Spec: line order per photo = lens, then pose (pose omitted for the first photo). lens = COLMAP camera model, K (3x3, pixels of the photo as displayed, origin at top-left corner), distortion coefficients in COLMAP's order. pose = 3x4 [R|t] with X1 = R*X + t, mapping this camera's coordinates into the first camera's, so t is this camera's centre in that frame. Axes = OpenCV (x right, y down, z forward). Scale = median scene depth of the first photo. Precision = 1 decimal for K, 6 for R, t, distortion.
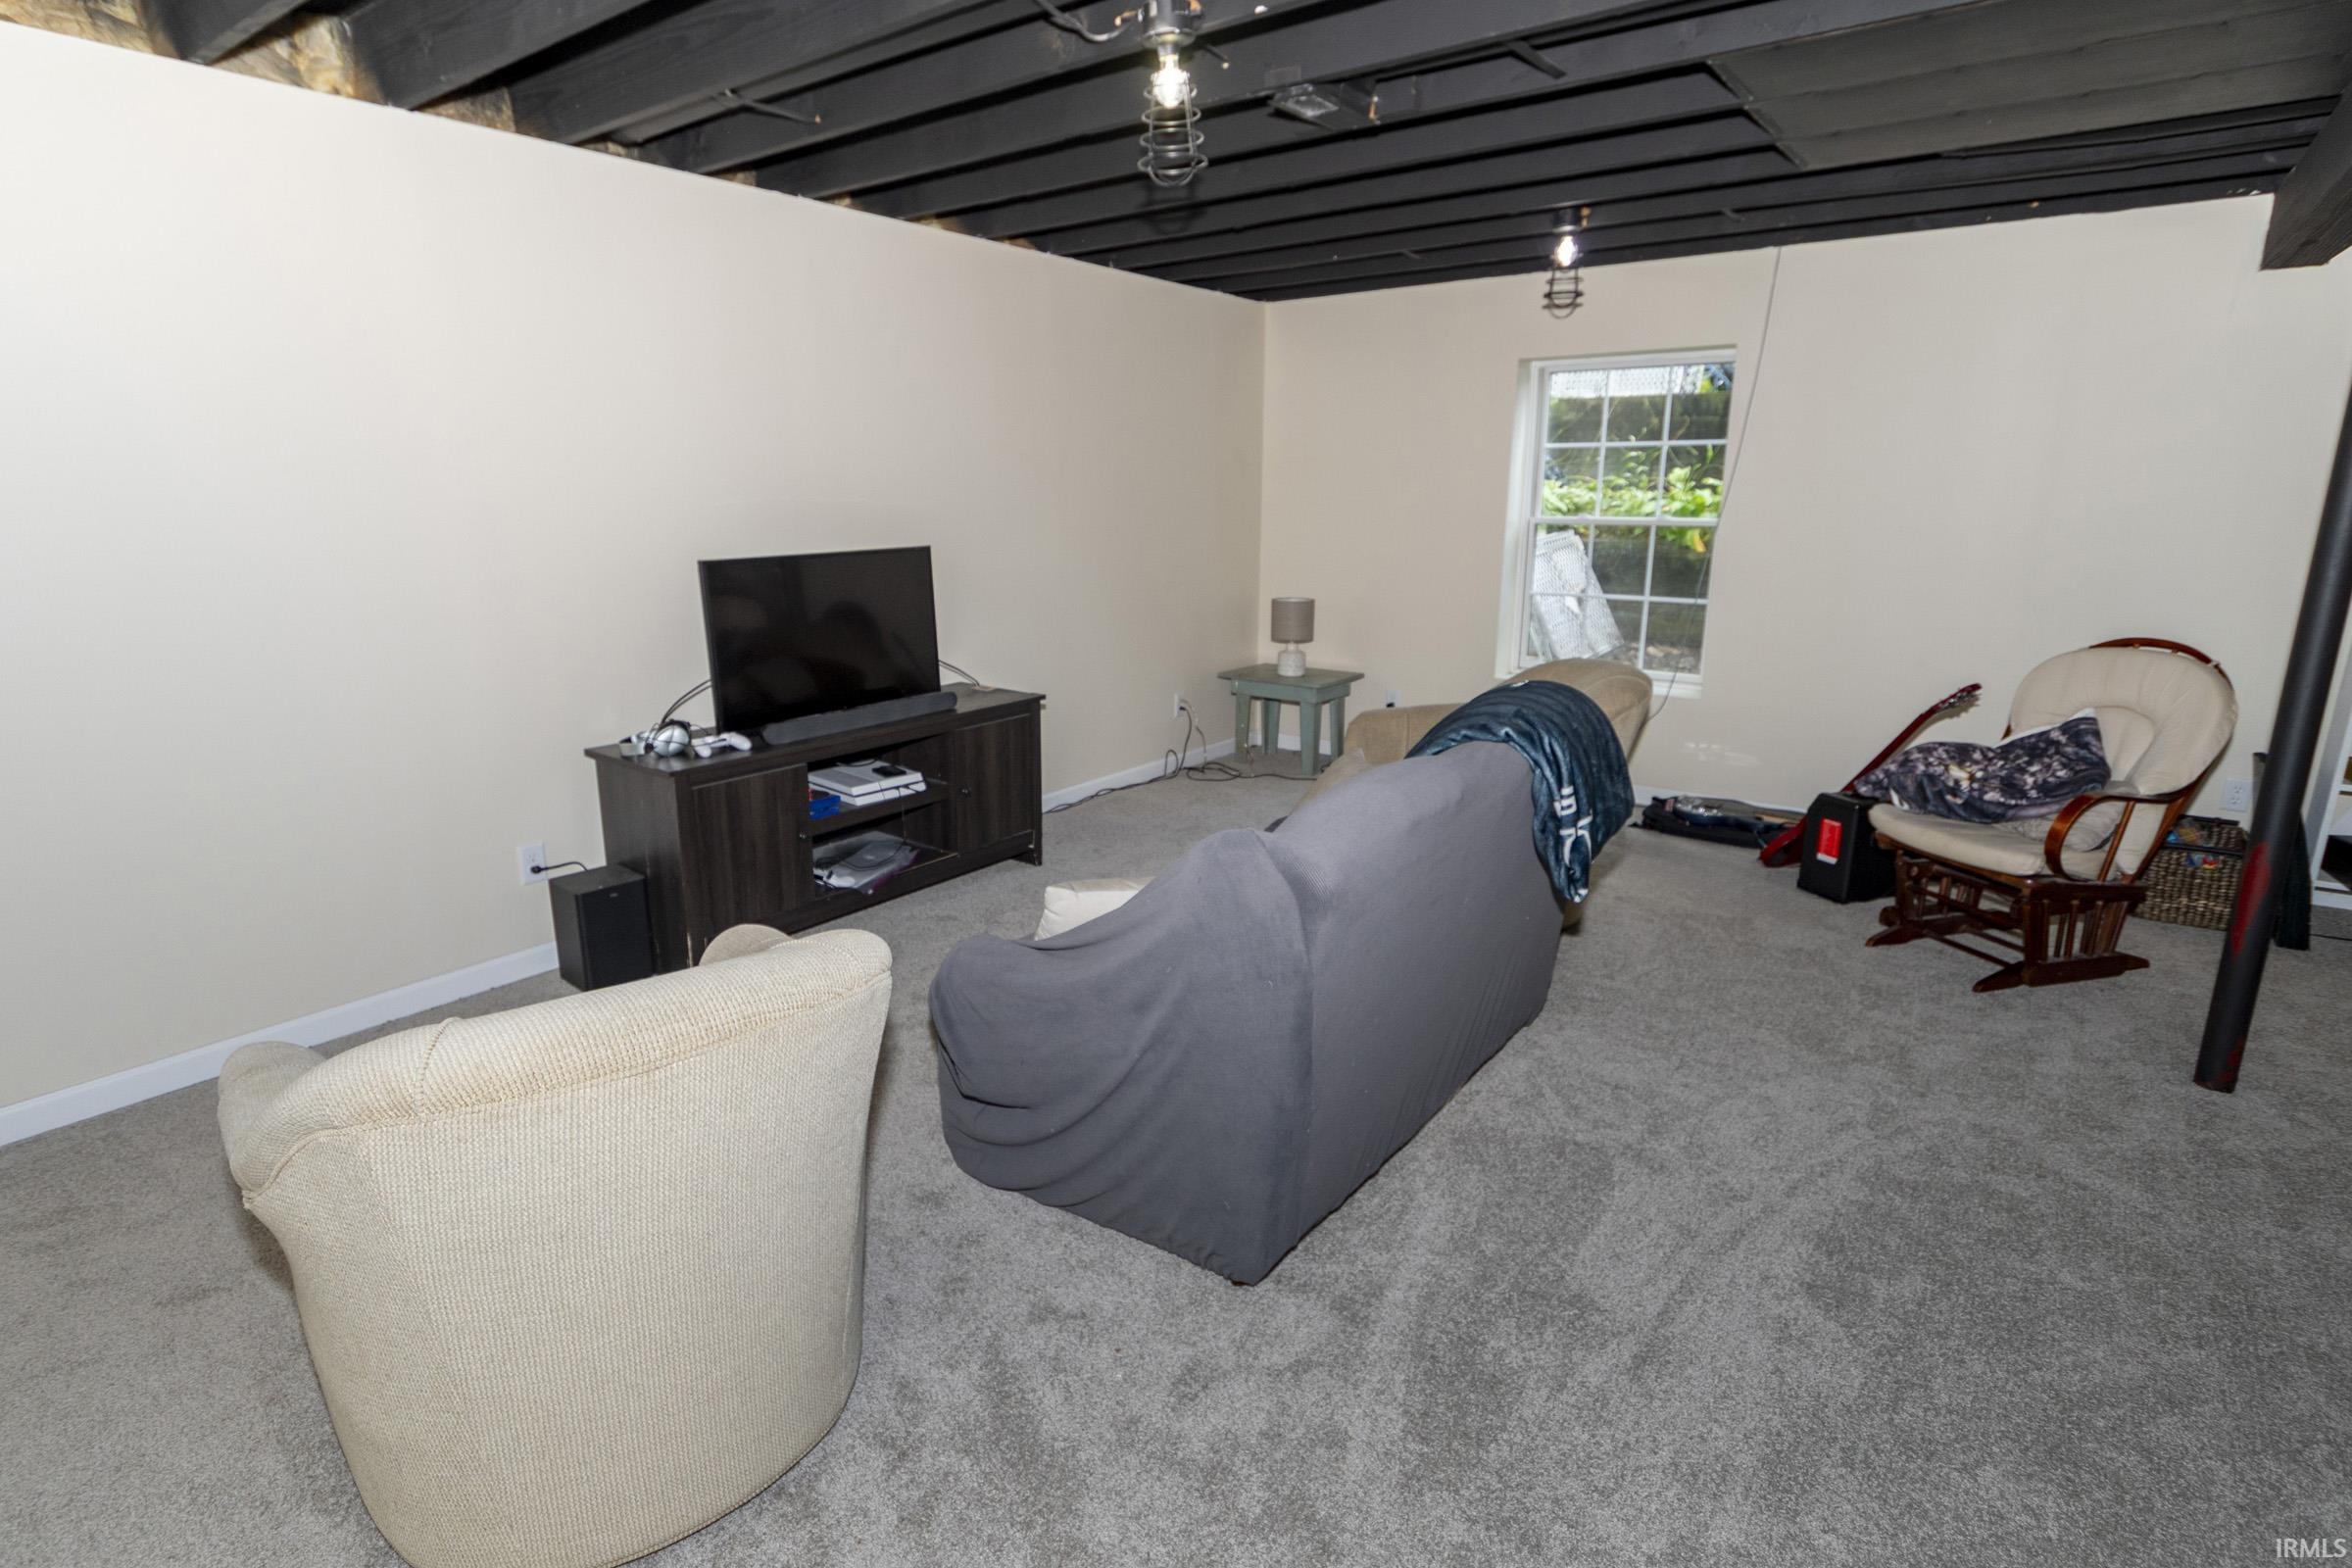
lens RADIAL K [[1176.2, 0, 1176.0], [0, 1176.2, 784.0], [0, 0, 1]] dist [-0.001095, -0.000484]
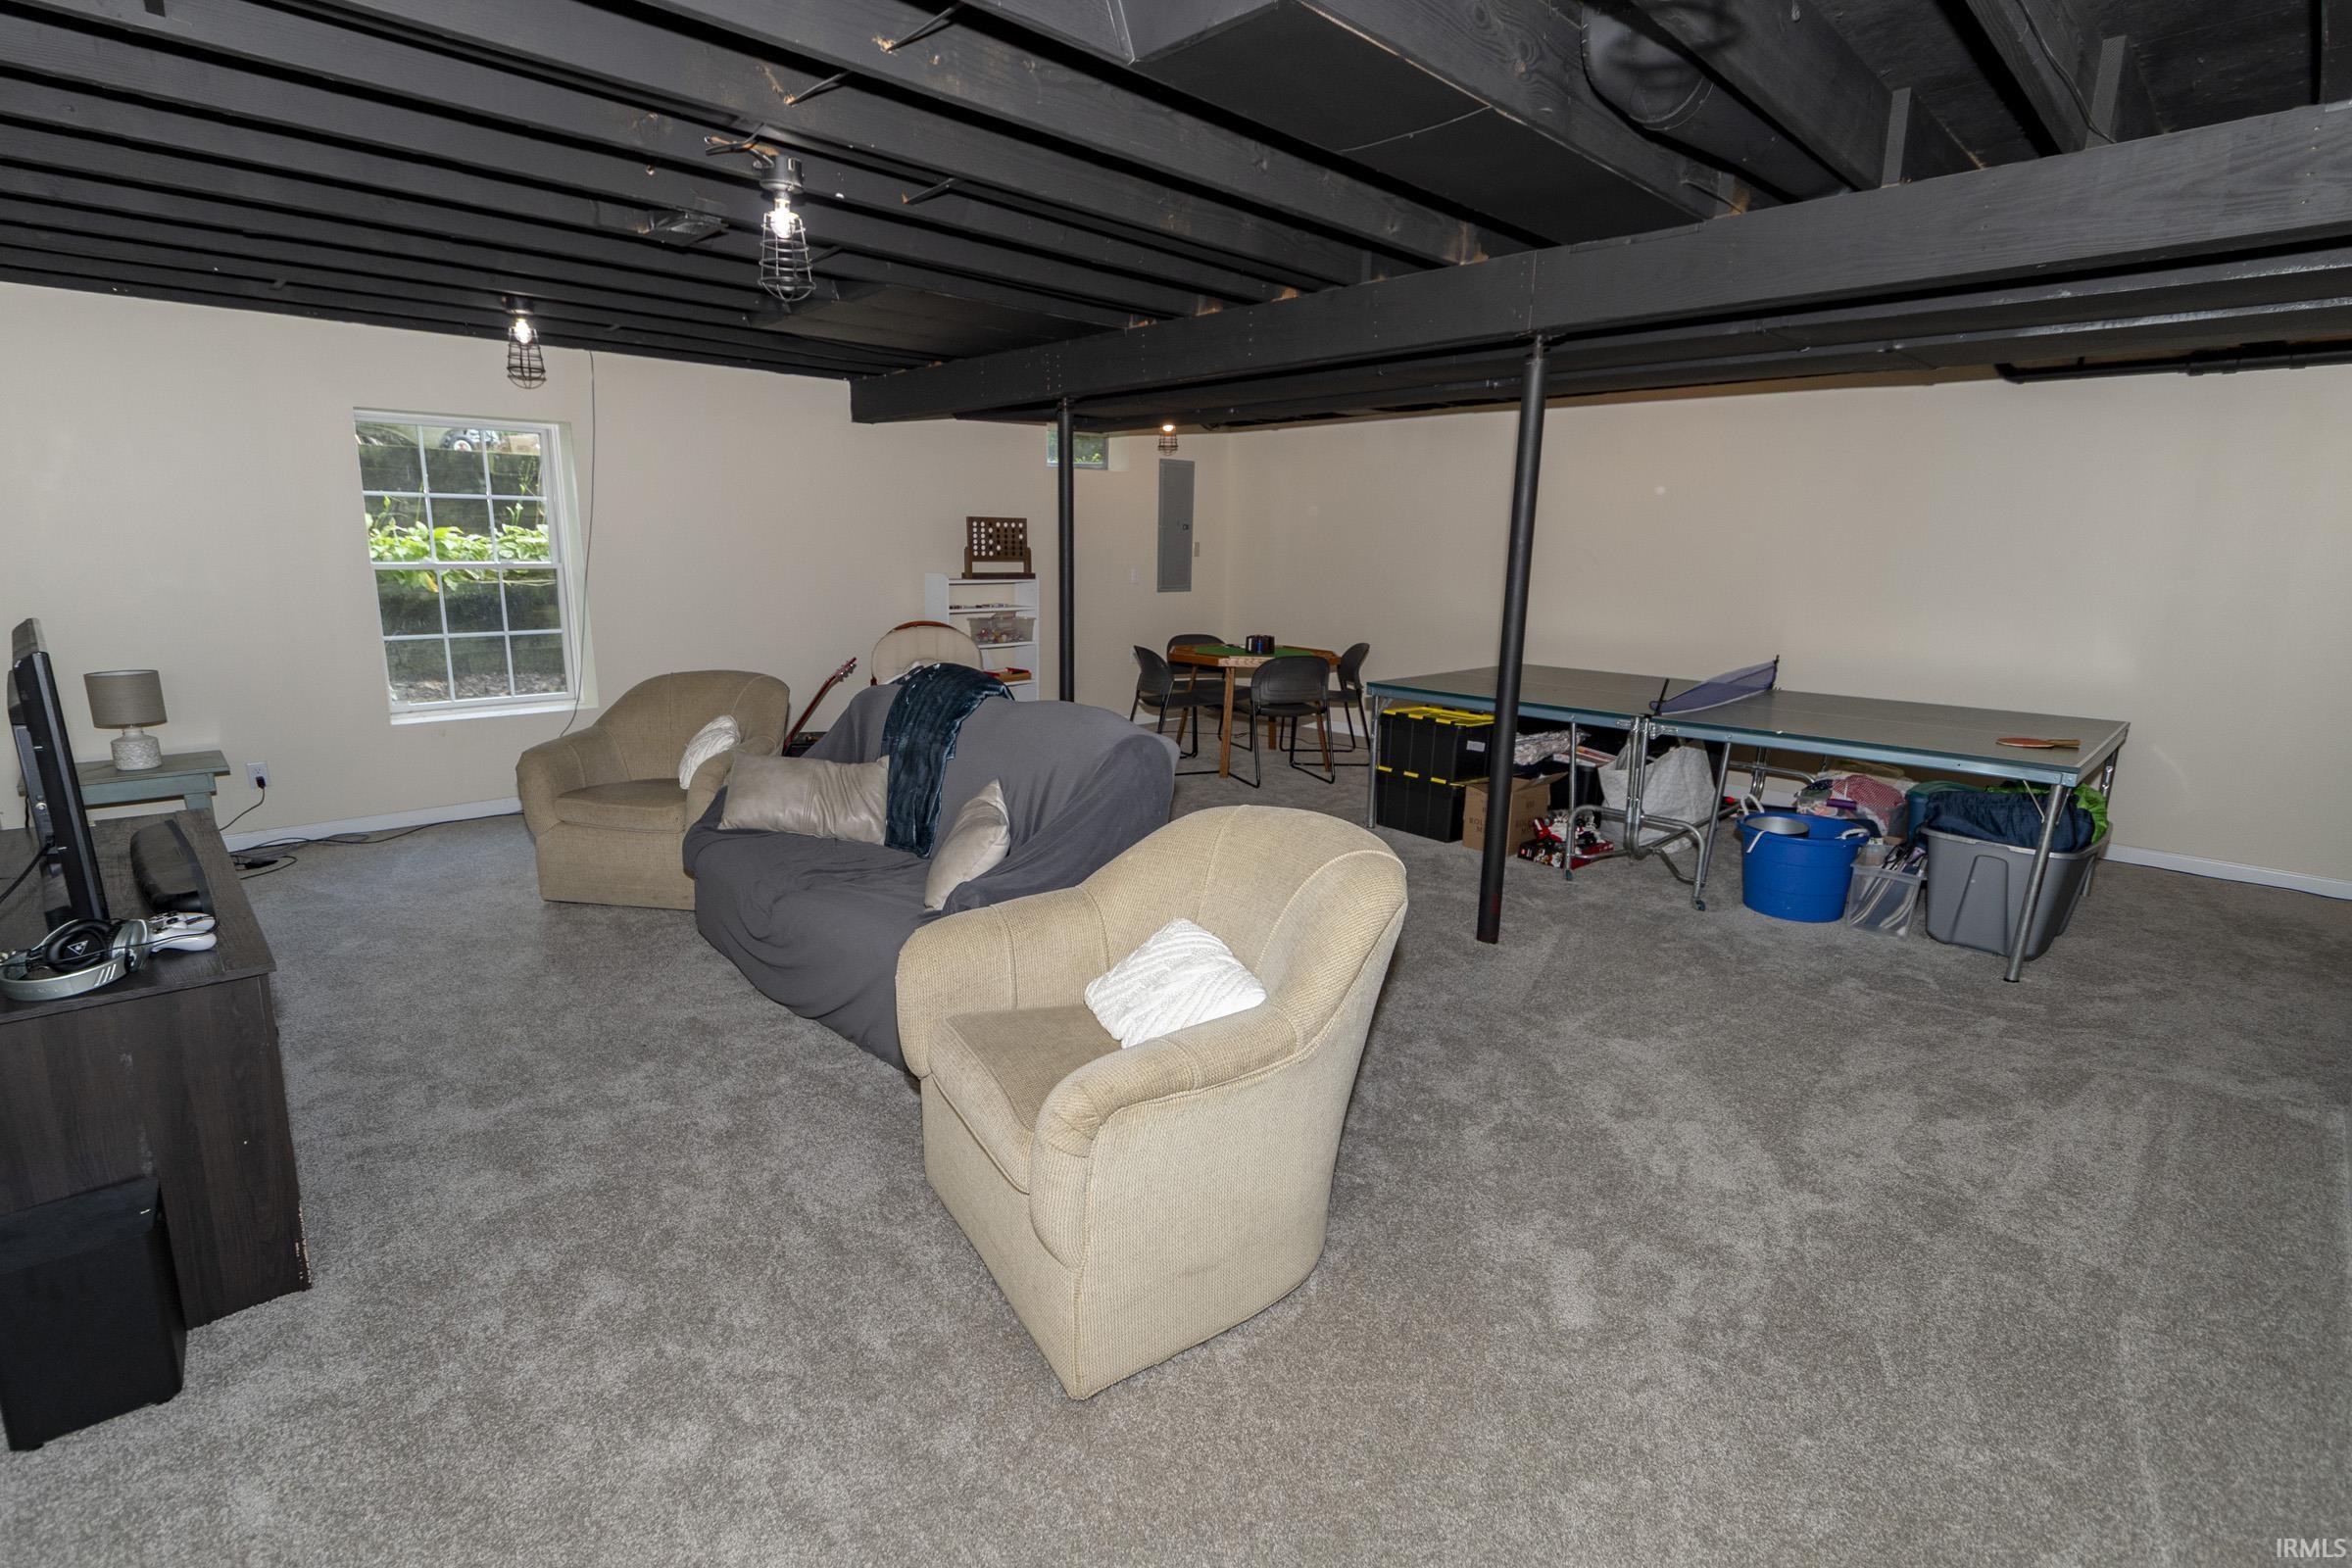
lens RADIAL K [[1038.5, 0, 1149.9], [0, 1038.5, 774.1], [0, 0, 1]] dist [0.000645, 0.001631]
pose [[0.180576, -0.212269, 0.960382, -0.672369], [0.227330, 0.959002, 0.169221, -0.079858], [-0.956929, 0.187766, 0.221428, 0.302130]]
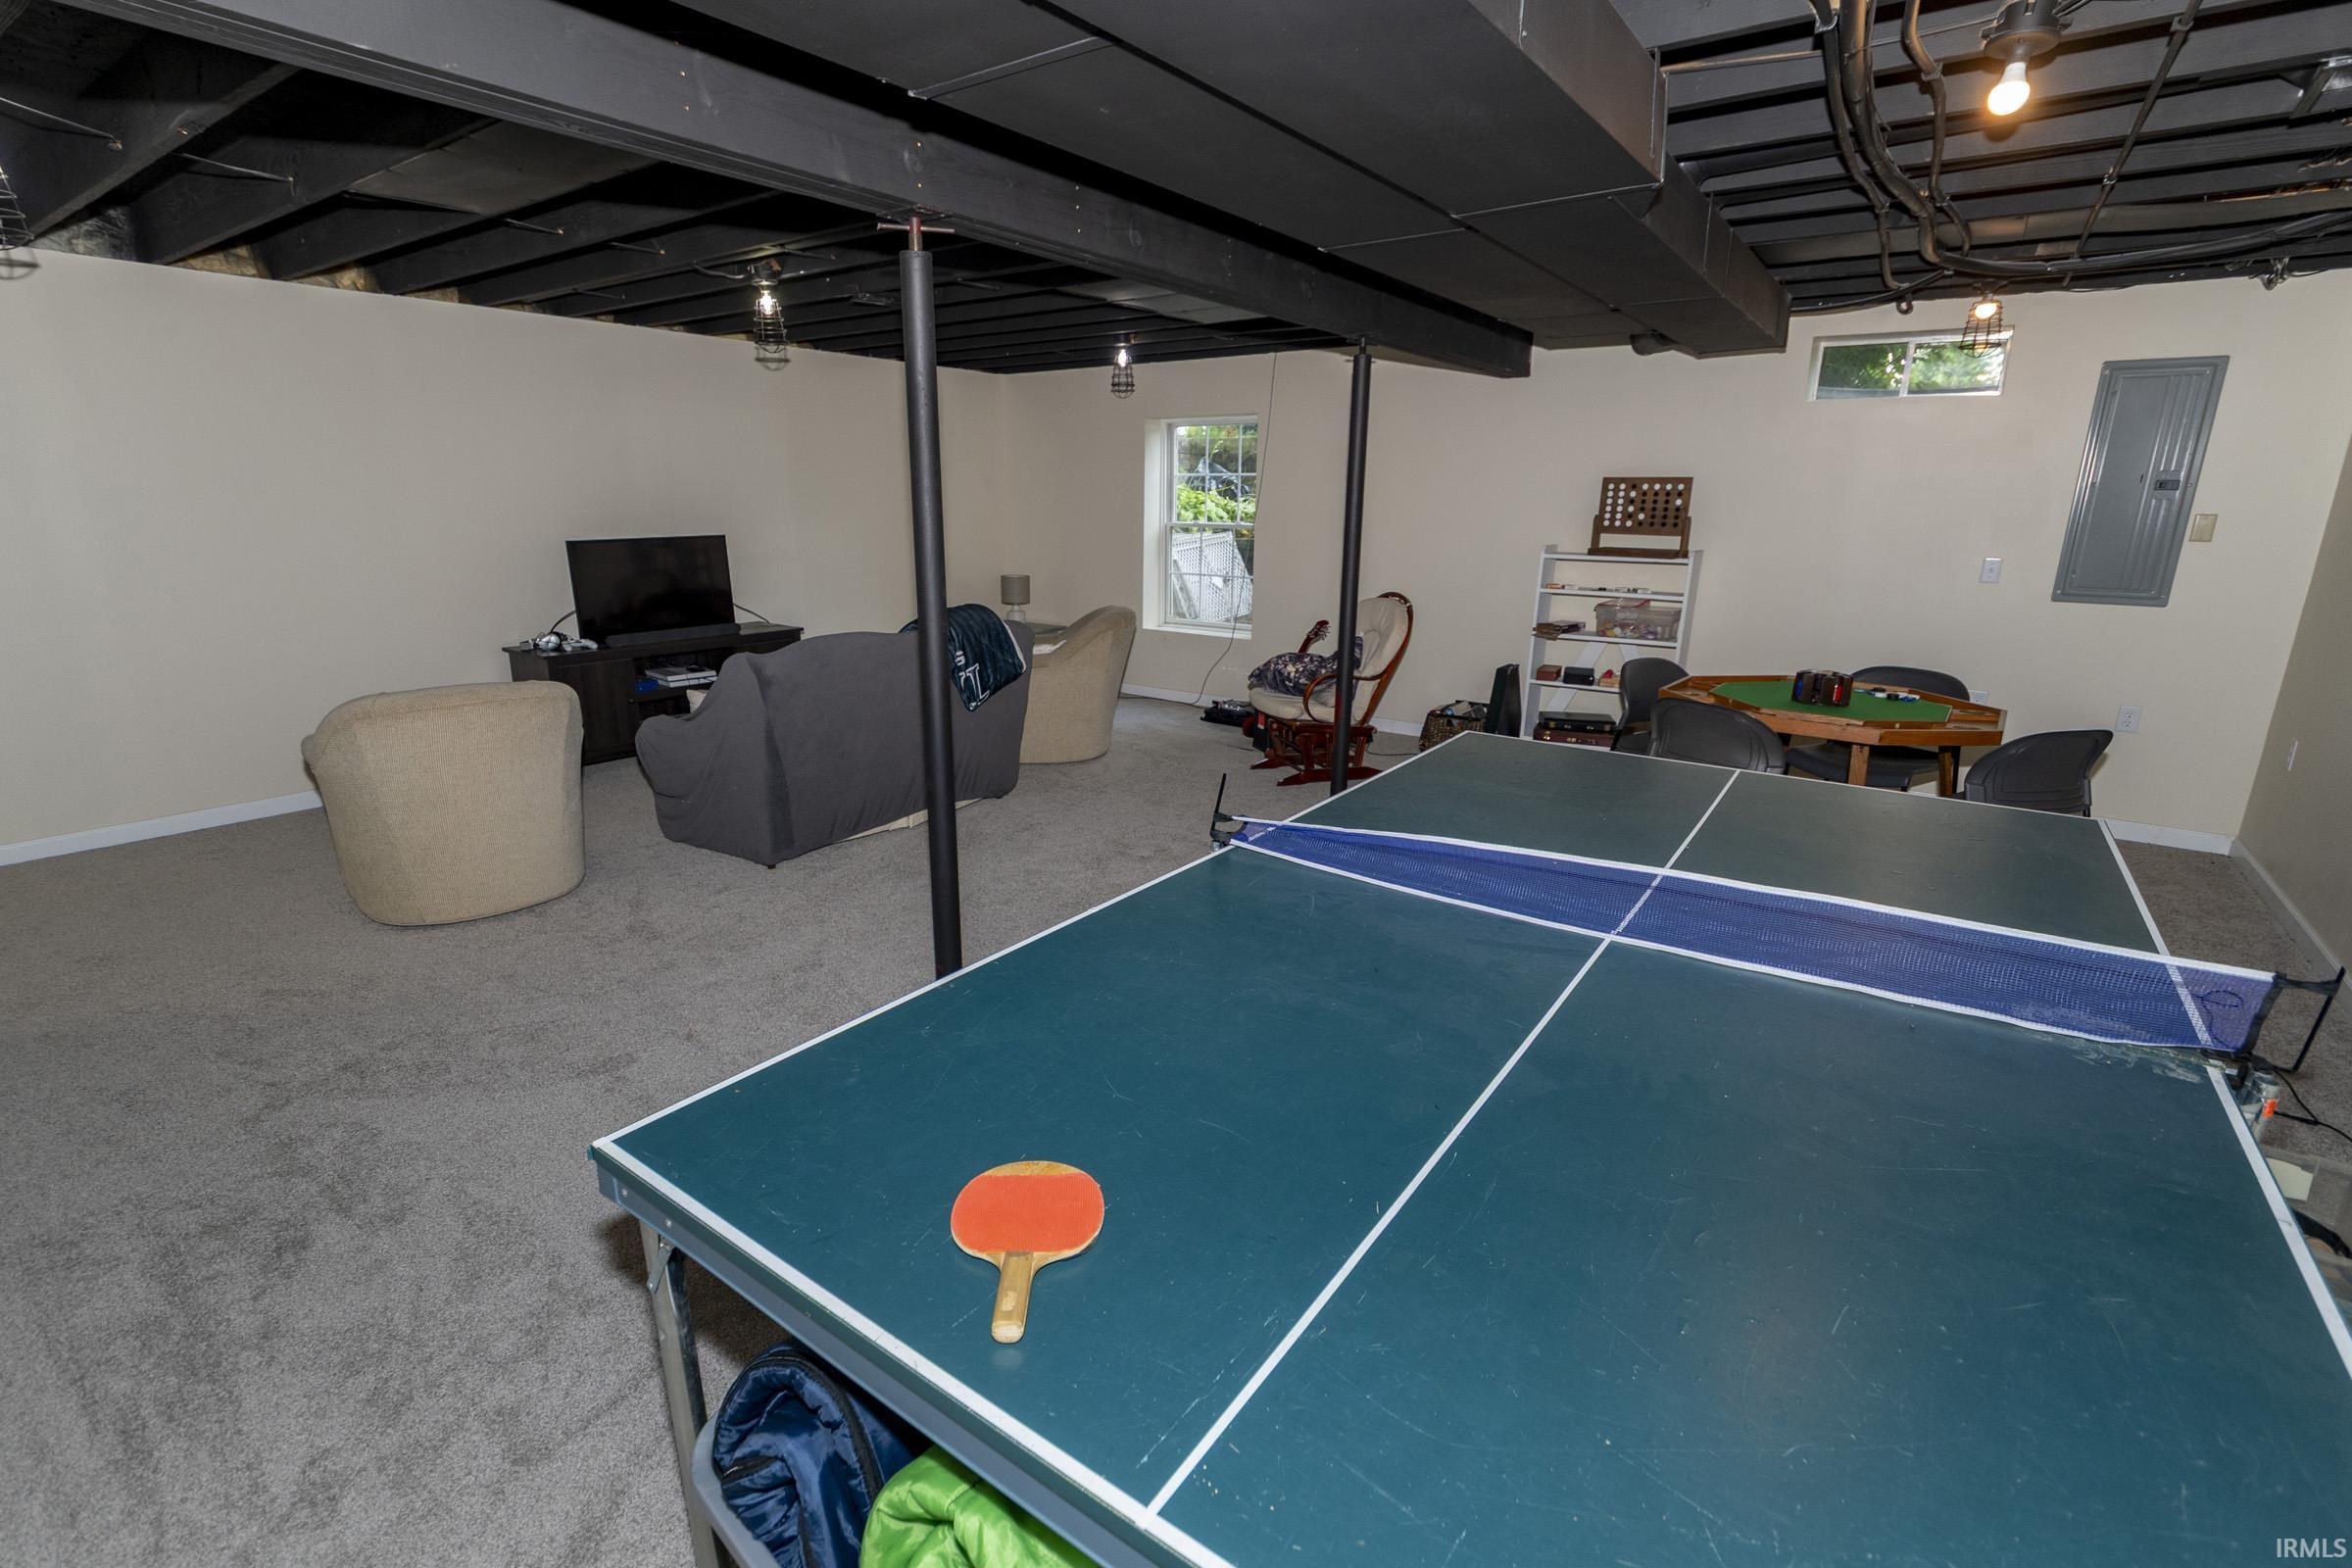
lens RADIAL K [[1038.5, 0, 1149.9], [0, 1038.5, 774.1], [0, 0, 1]] dist [0.000645, 0.001631]
pose [[0.999877, 0.004908, 0.014865, 0.369812], [-0.005136, 0.999869, 0.015347, 0.108498], [-0.014787, -0.015421, 0.999772, -0.478677]]
